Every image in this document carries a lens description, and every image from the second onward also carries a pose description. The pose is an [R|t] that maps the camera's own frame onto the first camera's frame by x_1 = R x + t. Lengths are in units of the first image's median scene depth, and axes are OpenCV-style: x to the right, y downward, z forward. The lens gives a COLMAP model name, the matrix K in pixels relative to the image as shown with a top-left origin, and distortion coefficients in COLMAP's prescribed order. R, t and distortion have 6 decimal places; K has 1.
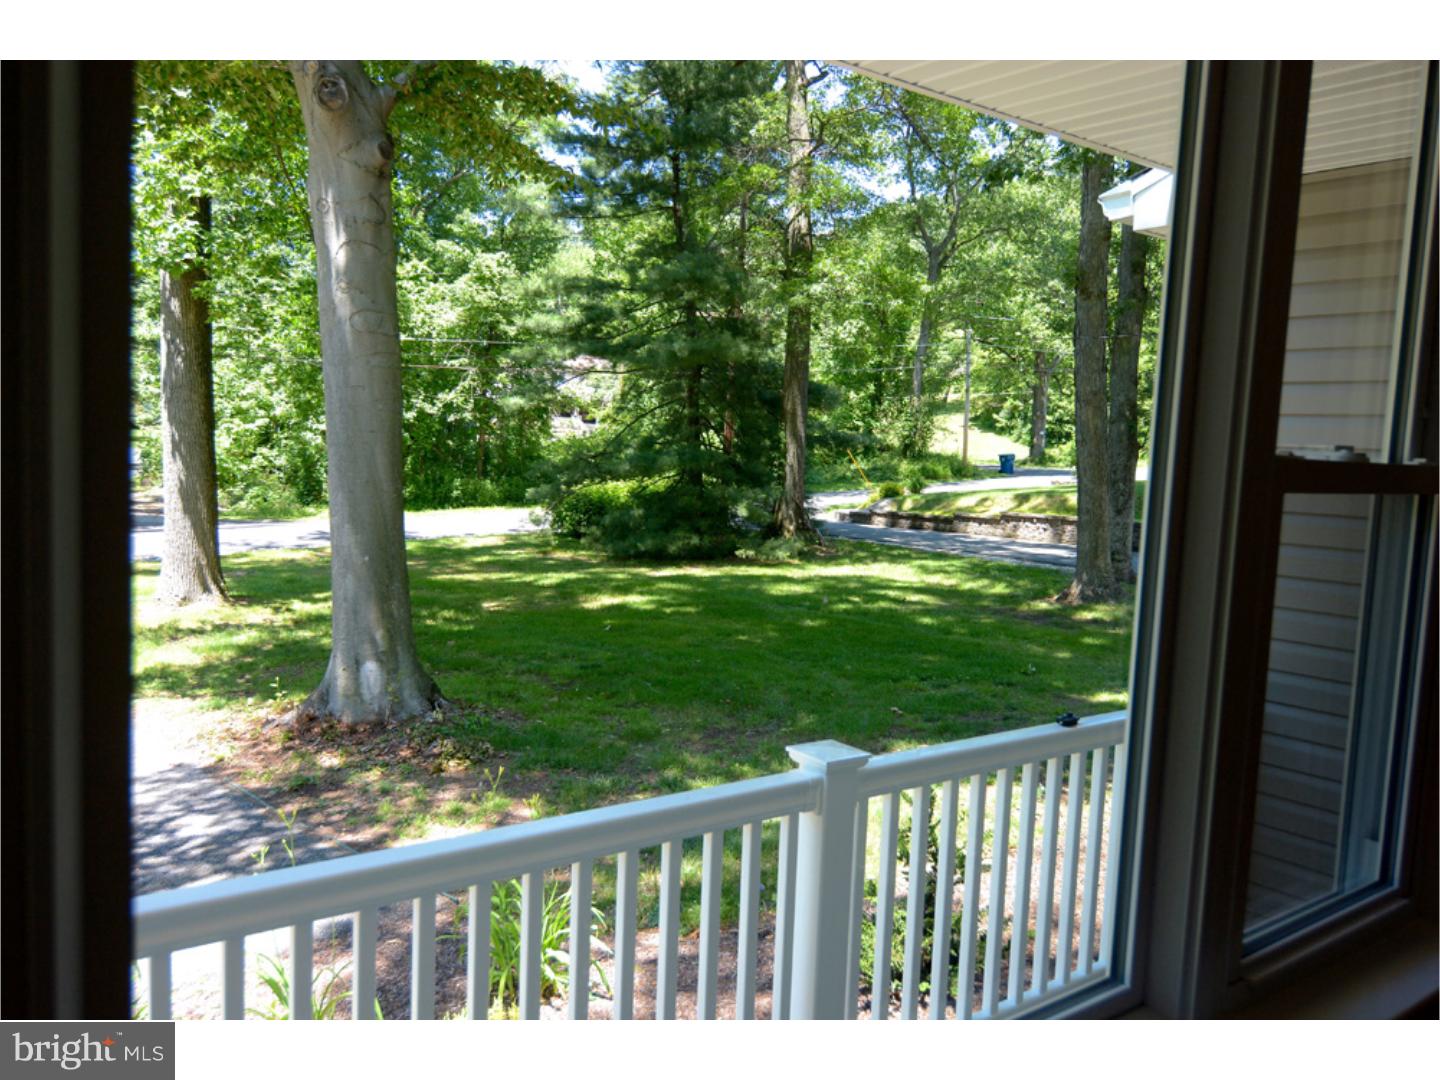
lens RADIAL K [[1099.1, 0, 719.3], [0, 1099.1, 550.9], [0, 0, 1]] dist [0.007070, 0.004137]
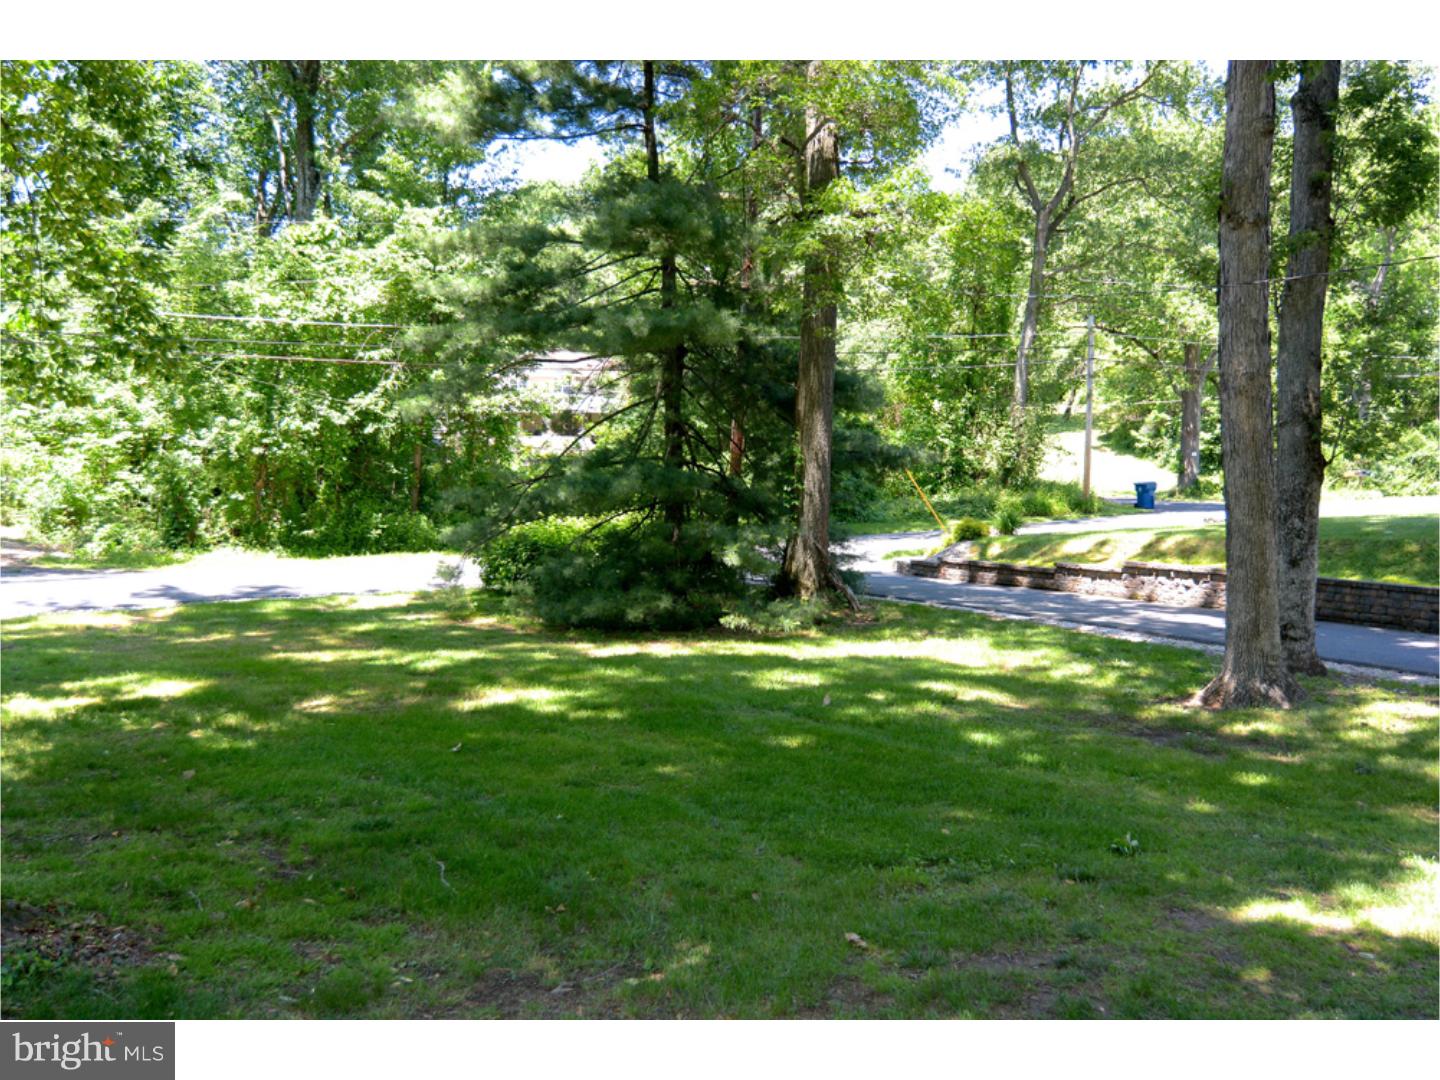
lens RADIAL K [[1366.0, 0, 733.8], [0, 1366.0, 563.2], [0, 0, 1]] dist [0.000851, 0.000000]
pose [[0.998863, 0.002931, -0.047581, 0.055006], [-0.004449, 0.999483, -0.031834, -0.006208], [0.047464, 0.032009, 0.998360, 0.138407]]
